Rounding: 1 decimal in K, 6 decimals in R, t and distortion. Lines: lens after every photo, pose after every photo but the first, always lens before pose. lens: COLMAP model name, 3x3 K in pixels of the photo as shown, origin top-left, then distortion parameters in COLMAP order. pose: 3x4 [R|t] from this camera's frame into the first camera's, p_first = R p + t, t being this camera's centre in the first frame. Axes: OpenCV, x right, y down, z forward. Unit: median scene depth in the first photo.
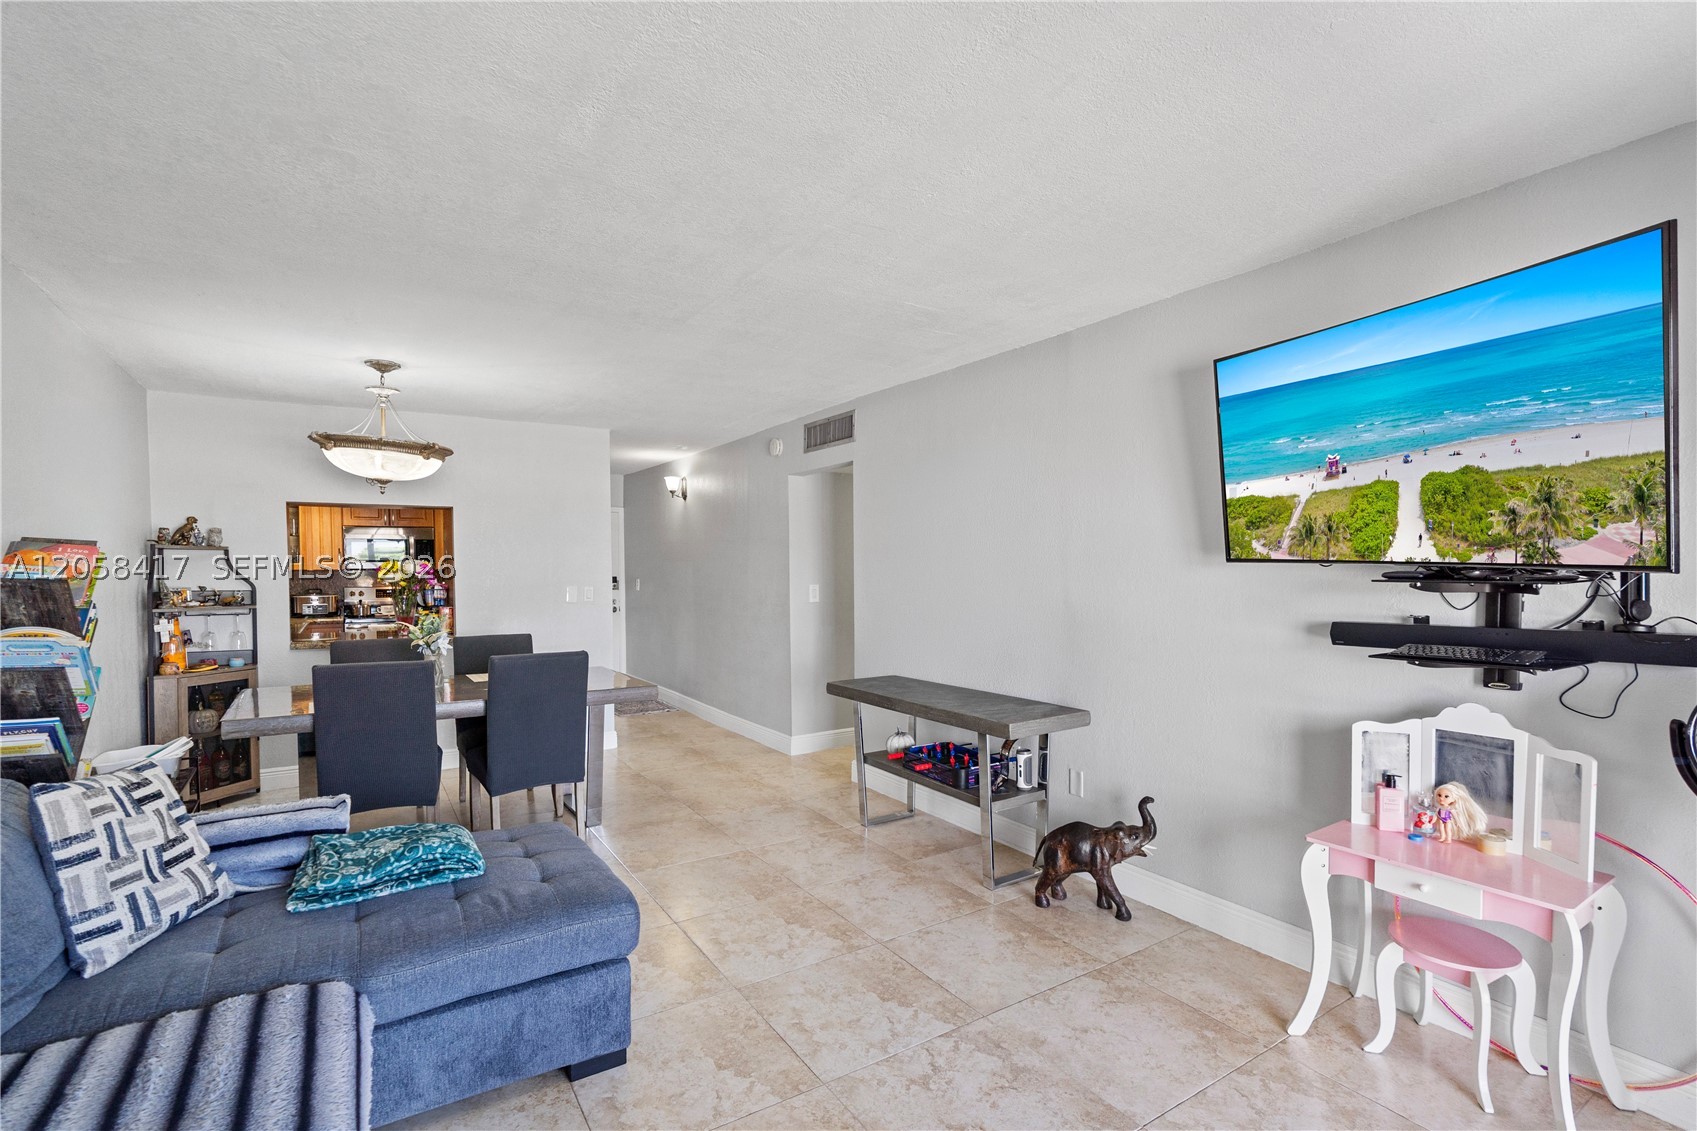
lens RADIAL K [[777.8, 0, 854.3], [0, 777.8, 591.1], [0, 0, 1]] dist [-0.001654, 0.000274]
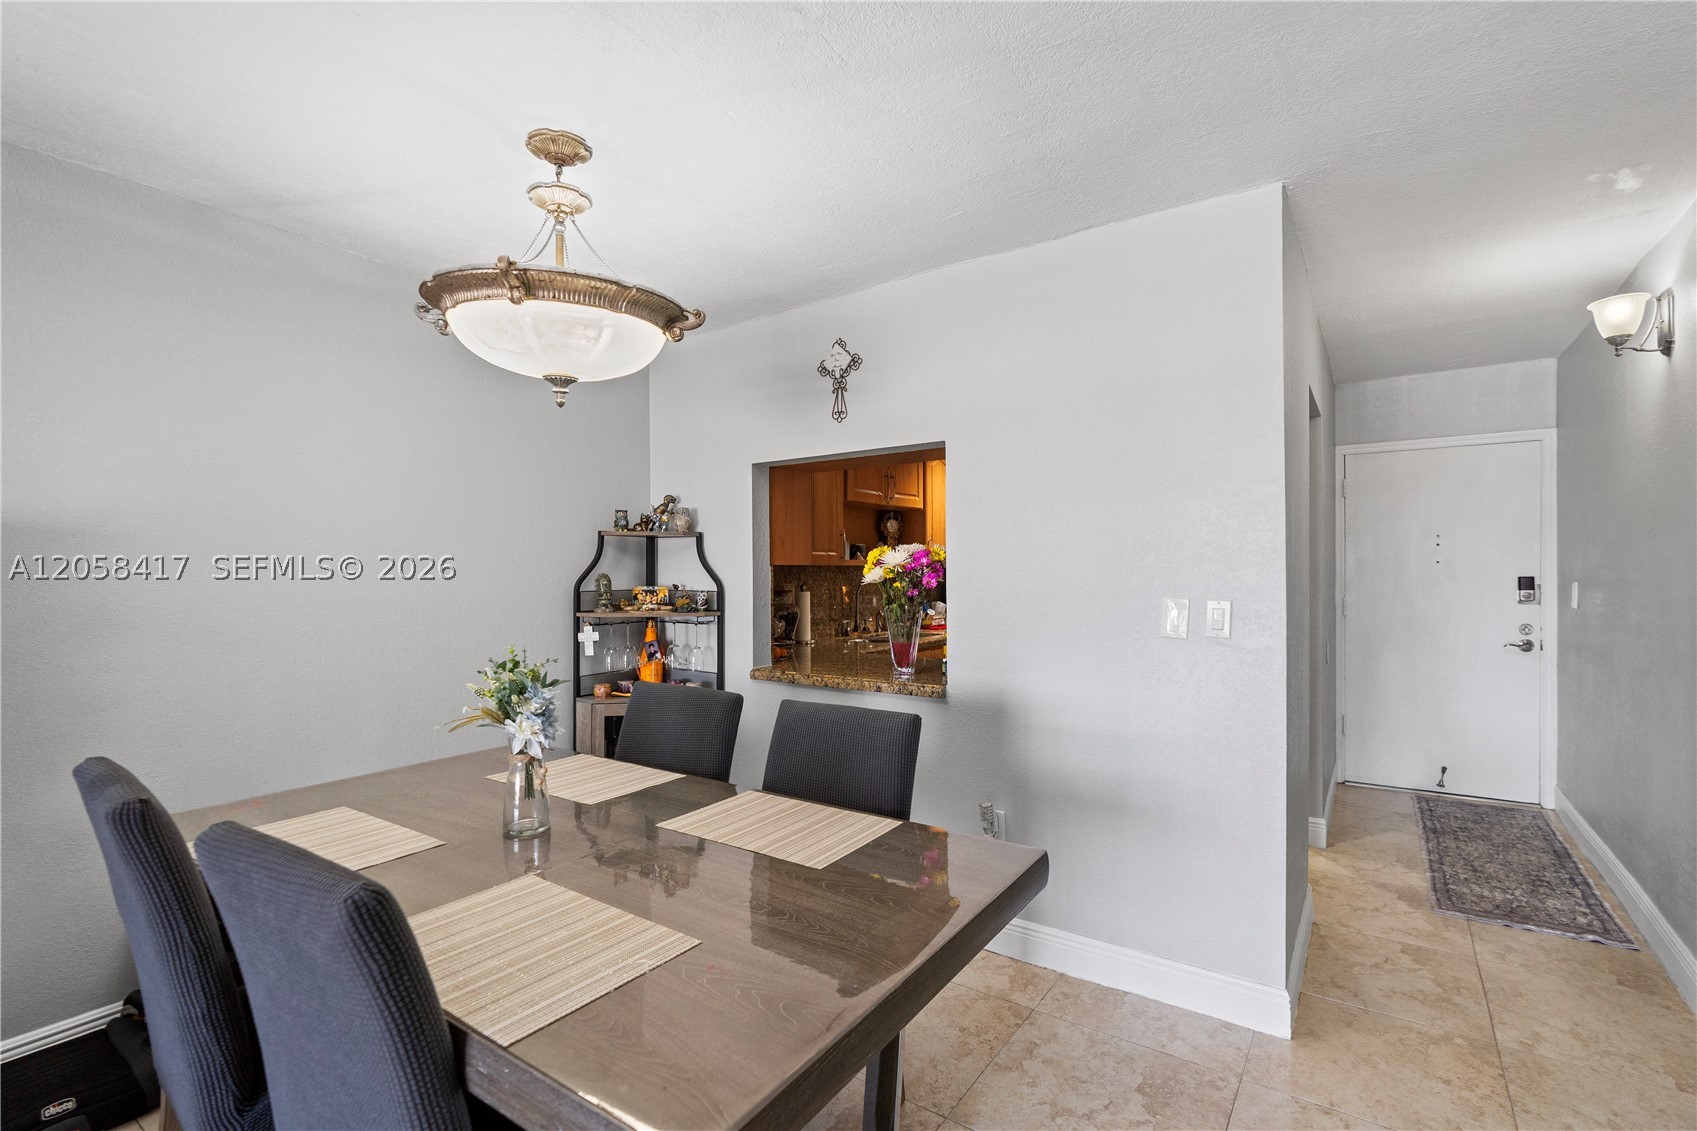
lens RADIAL K [[762.0, 0, 853.8], [0, 762.0, 562.0], [0, 0, 1]] dist [-0.000269, 0.000672]
pose [[0.384917, -0.010941, -0.922886, -0.127089], [-0.022073, 0.999535, -0.021056, -0.028637], [0.922687, 0.028476, 0.384497, 1.498376]]
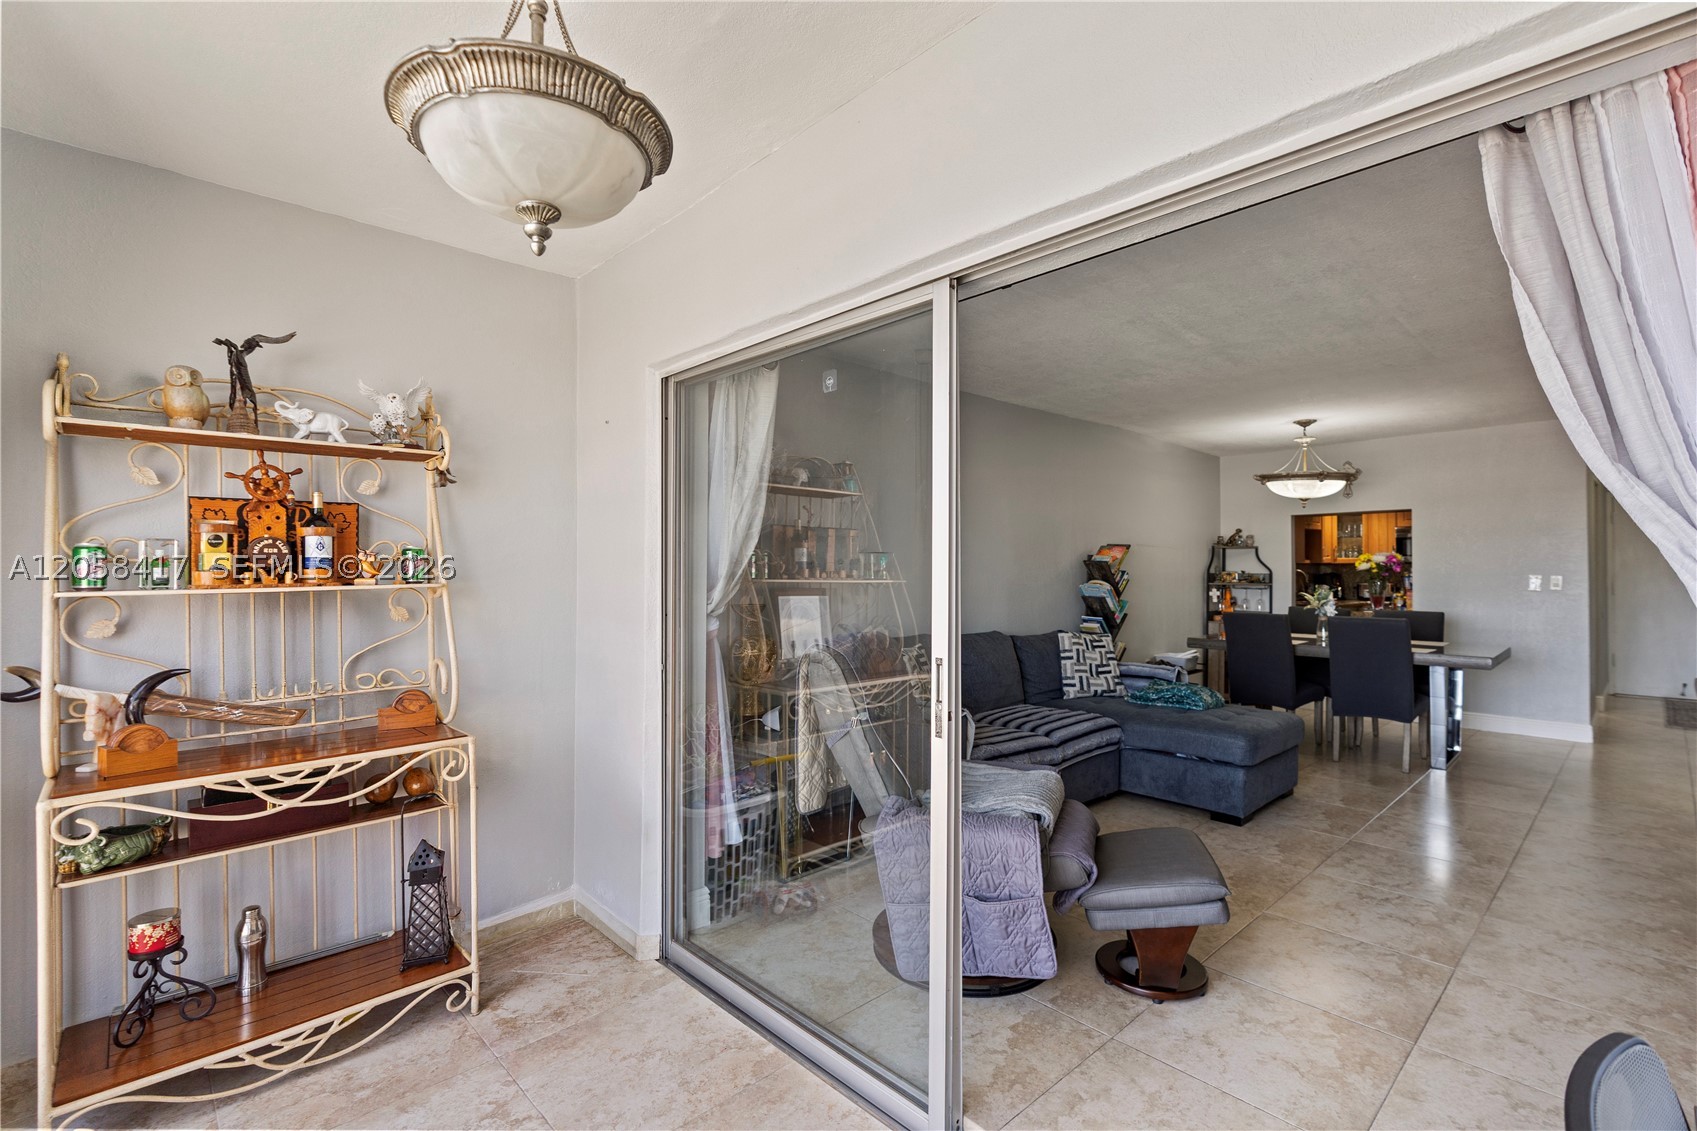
lens RADIAL K [[762.0, 0, 853.8], [0, 762.0, 562.0], [0, 0, 1]] dist [-0.000269, 0.000672]
pose [[0.180567, -0.009363, -0.983518, 1.028756], [-0.030836, 0.999409, -0.015175, 0.042486], [0.983079, 0.033068, 0.180171, -0.171156]]
